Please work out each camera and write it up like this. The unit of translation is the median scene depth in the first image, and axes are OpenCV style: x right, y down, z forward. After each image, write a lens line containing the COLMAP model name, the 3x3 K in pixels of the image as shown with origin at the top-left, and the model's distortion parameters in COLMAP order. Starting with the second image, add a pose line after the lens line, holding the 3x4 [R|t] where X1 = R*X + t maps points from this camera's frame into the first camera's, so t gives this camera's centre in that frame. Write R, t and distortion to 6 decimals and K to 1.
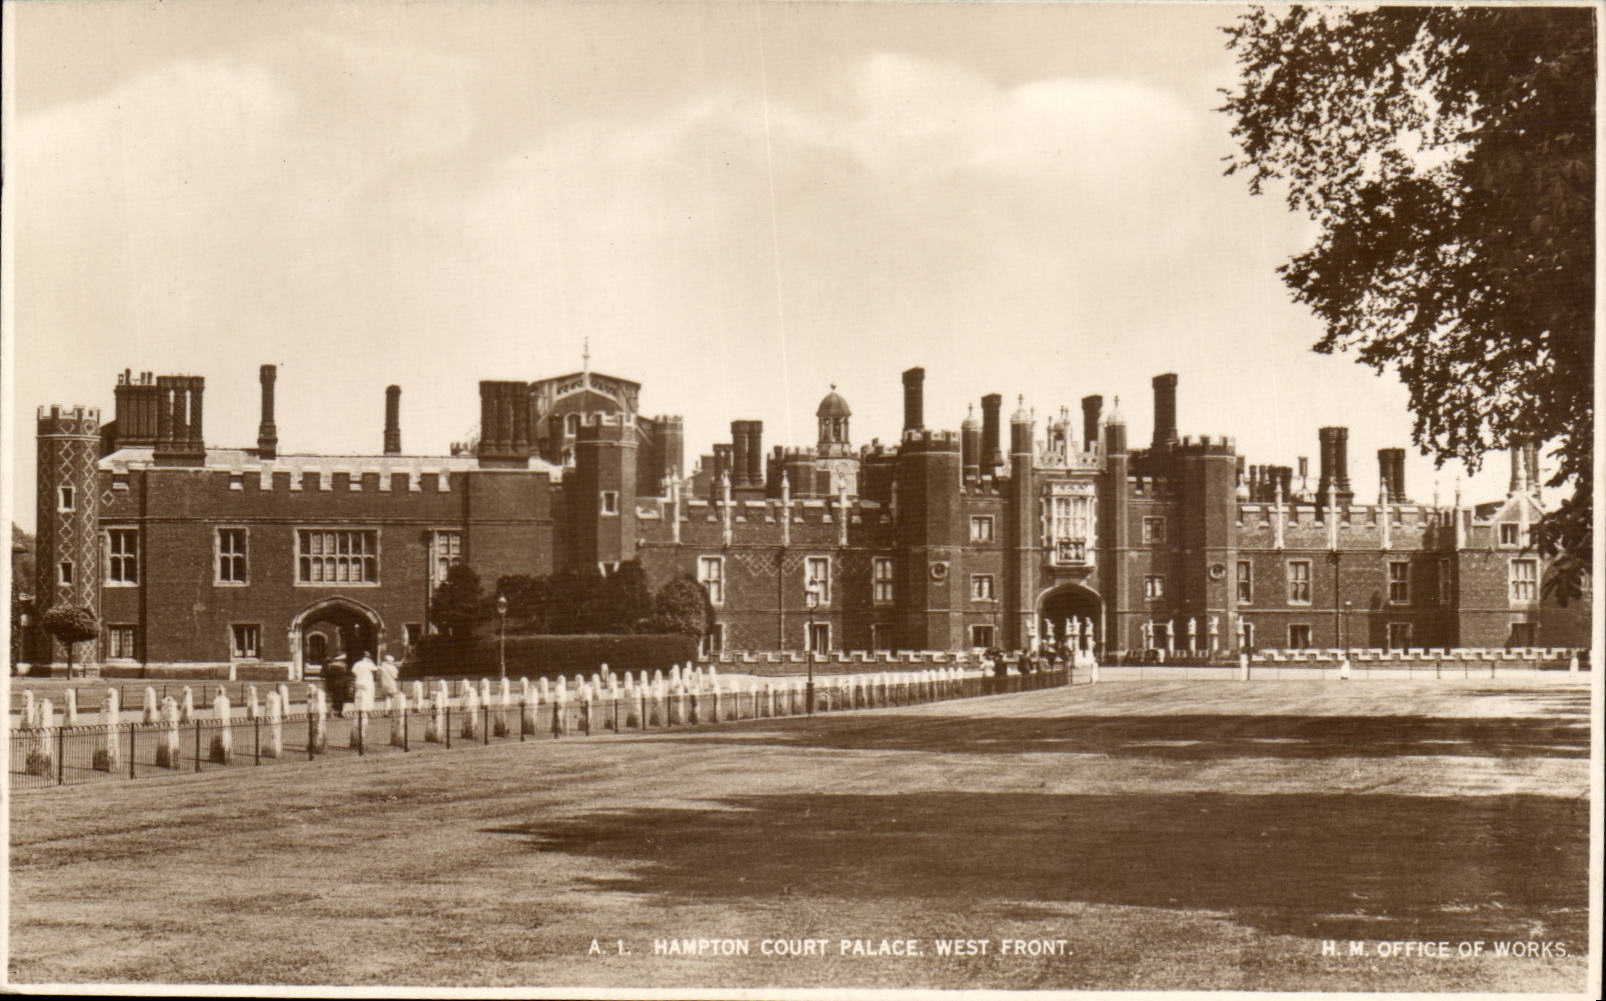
lens RADIAL K [[4629.2, 0, 801.6], [0, 4629.2, 511.8], [0, 0, 1]] dist [0.764161, 0.000000]
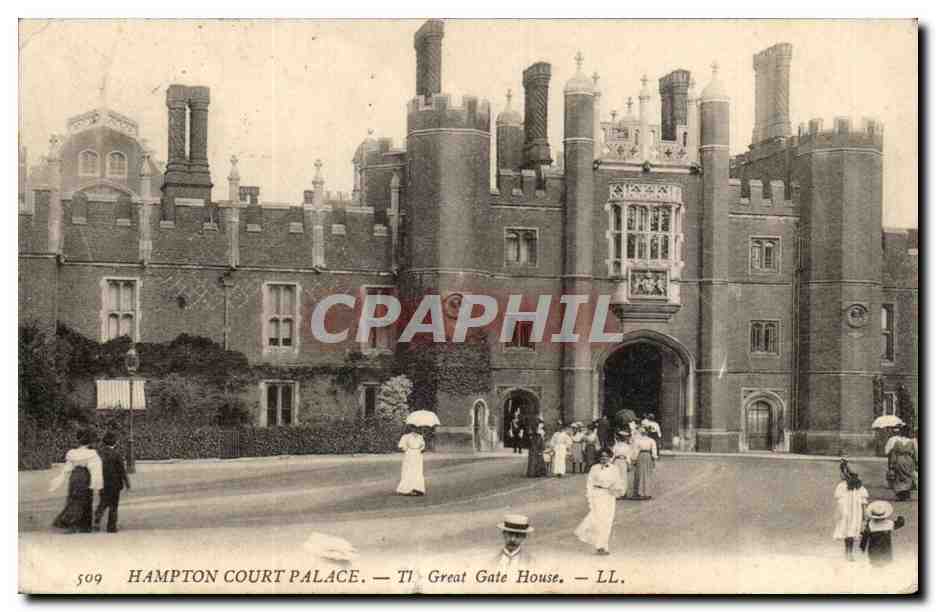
lens RADIAL K [[3373.2, 0, 467.3], [0, 3373.2, 306.0], [0, 0, 1]] dist [0.311866, 0.000000]
pose [[0.999660, 0.016739, 0.020009, 0.020936], [-0.016719, 0.999860, -0.001123, 0.013095], [-0.020025, 0.000788, 0.999799, 0.493386]]
